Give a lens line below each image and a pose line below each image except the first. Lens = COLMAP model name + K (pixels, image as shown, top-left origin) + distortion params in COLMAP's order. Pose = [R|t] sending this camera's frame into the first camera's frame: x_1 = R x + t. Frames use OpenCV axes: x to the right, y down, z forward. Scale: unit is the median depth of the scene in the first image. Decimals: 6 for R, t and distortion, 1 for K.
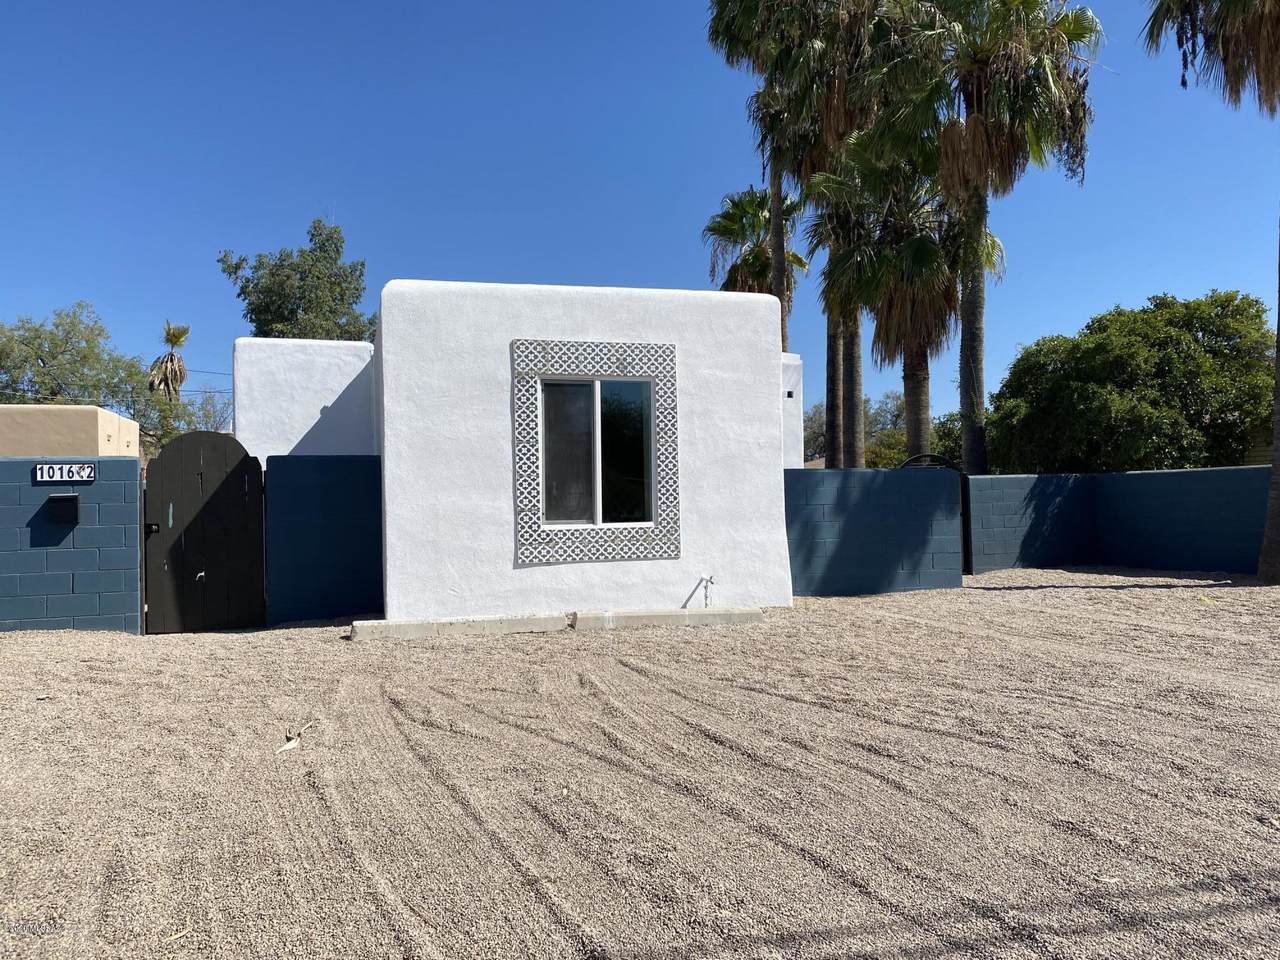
lens RADIAL K [[974.9, 0, 640.3], [0, 974.9, 484.1], [0, 0, 1]] dist [0.001148, -0.000422]
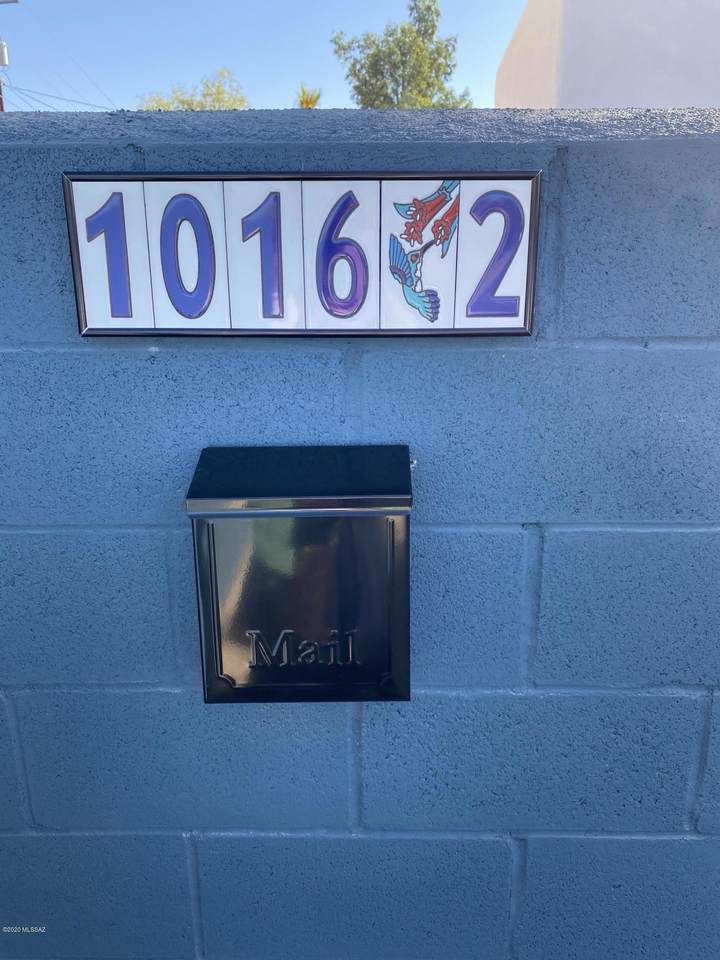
lens RADIAL K [[731.2, 0, 359.4], [0, 731.2, 479.4], [0, 0, 1]] dist [0.001148, -0.000422]
pose [[0.940062, 0.110862, -0.322479, -0.552749], [-0.011976, 0.955828, 0.293683, -0.012409], [0.340793, -0.272218, 0.899865, 0.919305]]
